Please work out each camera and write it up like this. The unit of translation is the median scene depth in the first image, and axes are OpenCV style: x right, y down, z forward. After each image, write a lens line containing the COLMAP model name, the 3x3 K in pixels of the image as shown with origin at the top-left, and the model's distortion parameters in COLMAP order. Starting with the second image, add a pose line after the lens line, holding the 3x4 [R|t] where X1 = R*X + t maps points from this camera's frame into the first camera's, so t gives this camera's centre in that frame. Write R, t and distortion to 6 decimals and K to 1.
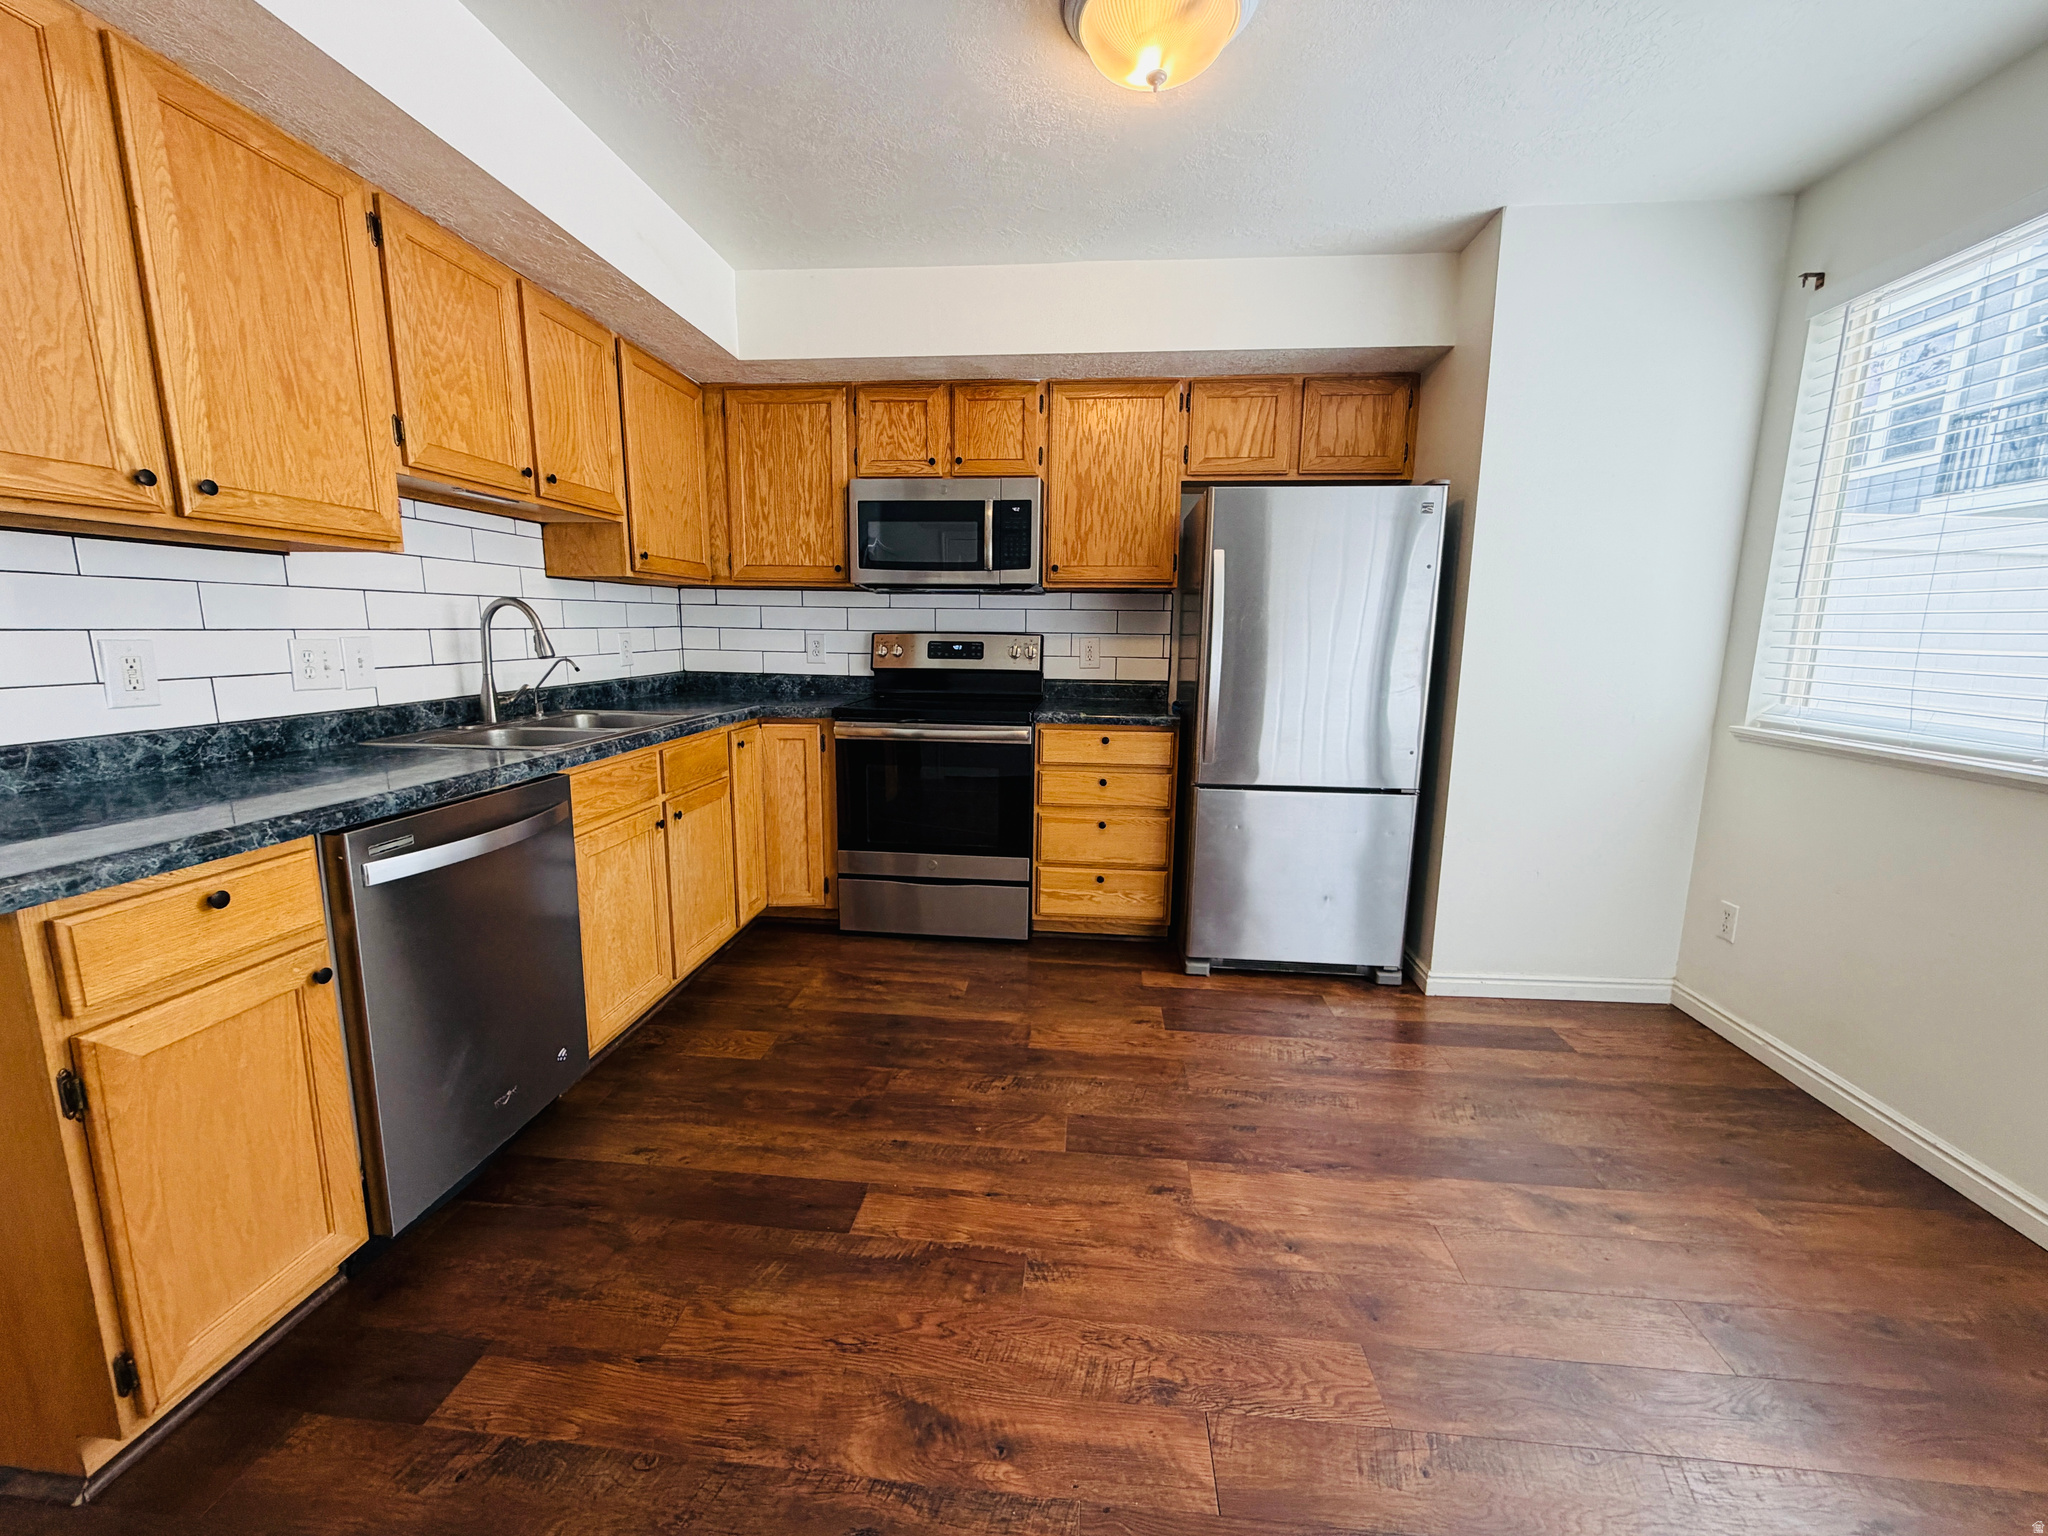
lens RADIAL K [[813.3, 0, 1018.2], [0, 813.3, 768.2], [0, 0, 1]] dist [-0.002853, 0.000066]
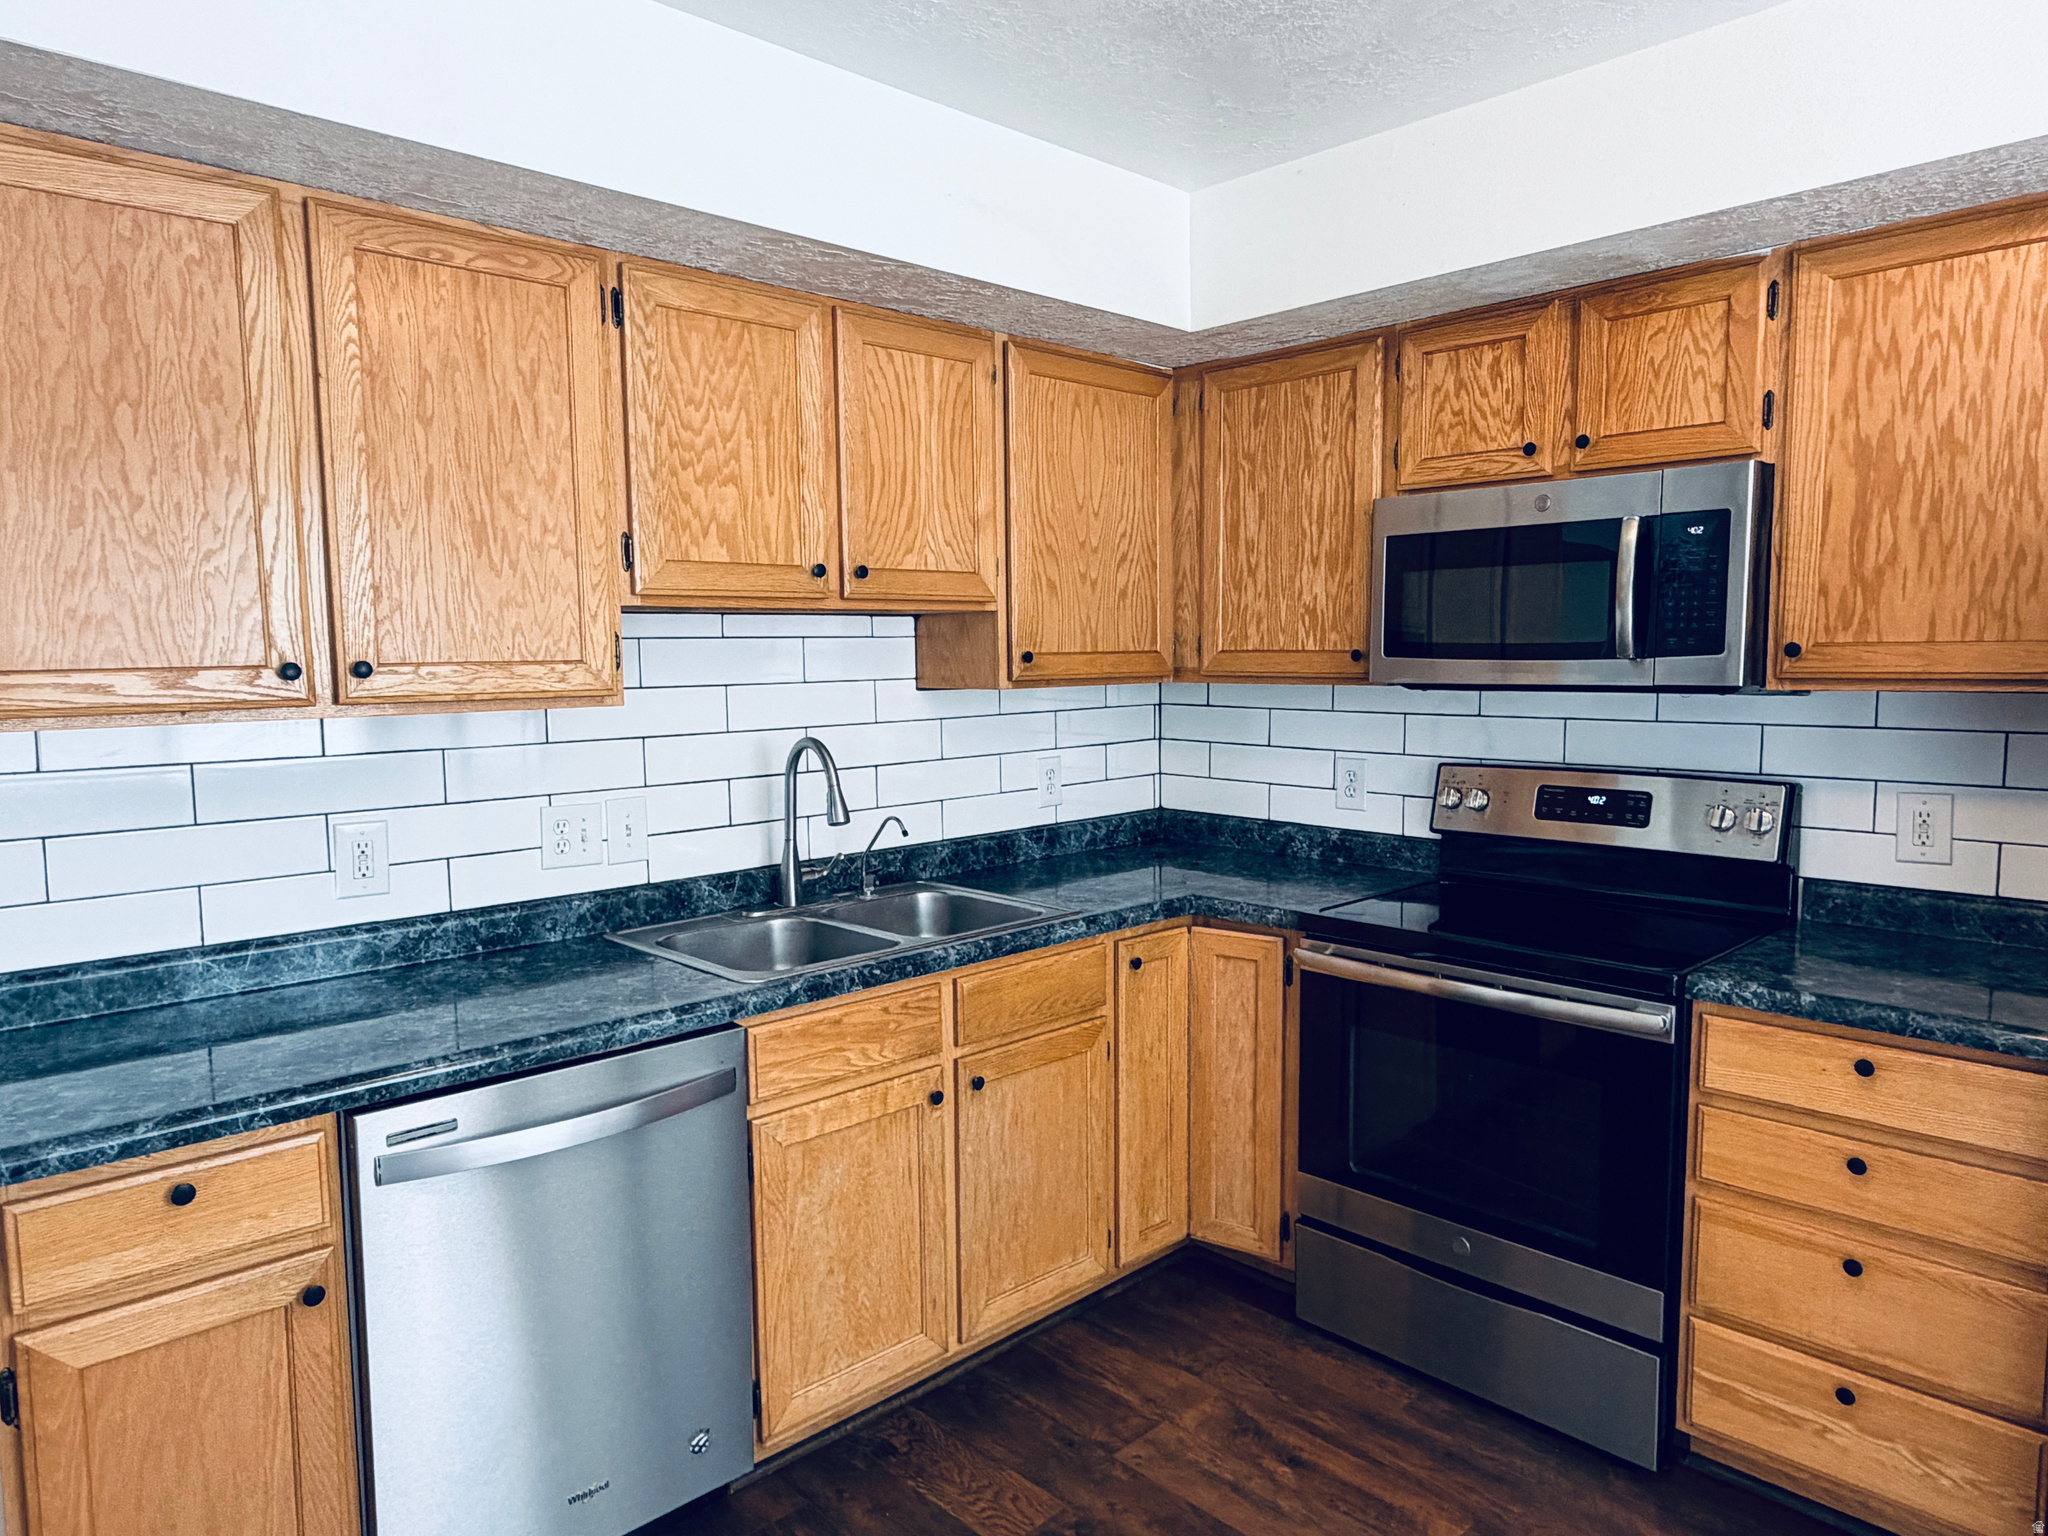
lens RADIAL K [[1319.3, 0, 1013.1], [0, 1319.3, 776.4], [0, 0, 1]] dist [-0.001589, 0.003114]
pose [[0.756503, 0.042955, -0.652578, 0.251483], [-0.092179, 0.994883, -0.041372, -0.135767], [0.647461, 0.091452, 0.756591, 0.225193]]
